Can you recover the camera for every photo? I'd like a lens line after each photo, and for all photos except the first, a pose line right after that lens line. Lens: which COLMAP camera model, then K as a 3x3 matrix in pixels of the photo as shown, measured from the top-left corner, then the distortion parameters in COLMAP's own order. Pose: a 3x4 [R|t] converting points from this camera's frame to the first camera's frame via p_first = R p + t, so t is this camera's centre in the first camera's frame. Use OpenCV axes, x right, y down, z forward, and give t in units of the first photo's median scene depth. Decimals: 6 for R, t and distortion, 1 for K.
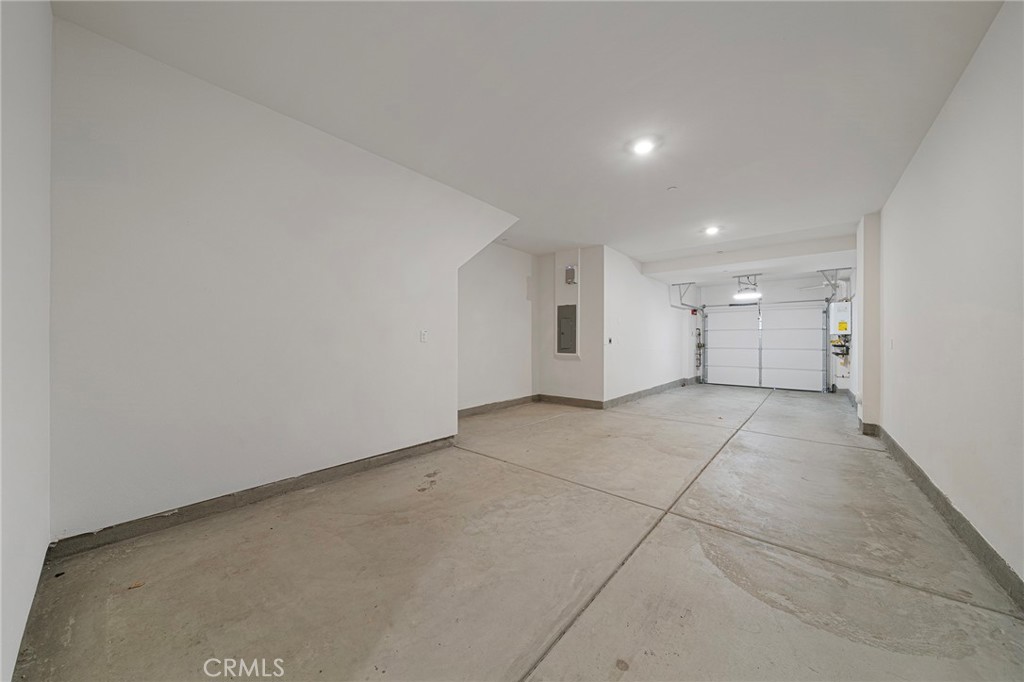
lens RADIAL K [[350.0, 0, 506.6], [0, 350.0, 342.3], [0, 0, 1]] dist [0.000482, -0.000001]
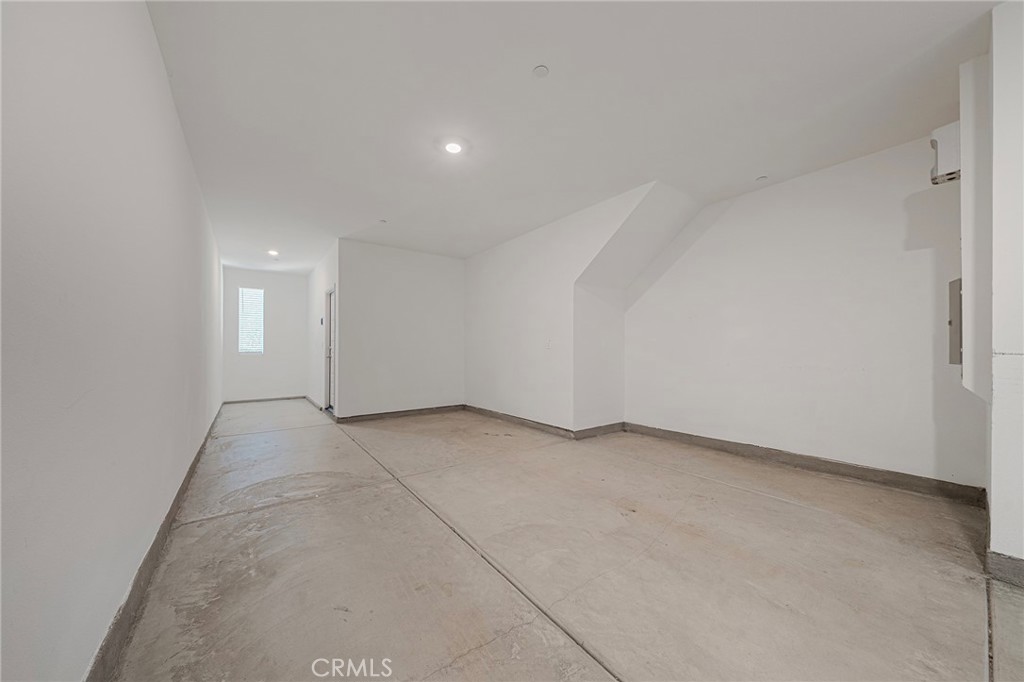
lens RADIAL K [[350.0, 0, 506.6], [0, 350.0, 342.3], [0, 0, 1]] dist [0.000482, -0.000001]
pose [[-0.227796, -0.030348, -0.973236, 1.725117], [-0.005484, 0.999538, -0.029884, 0.022325], [0.973693, -0.001470, -0.227857, 1.786668]]
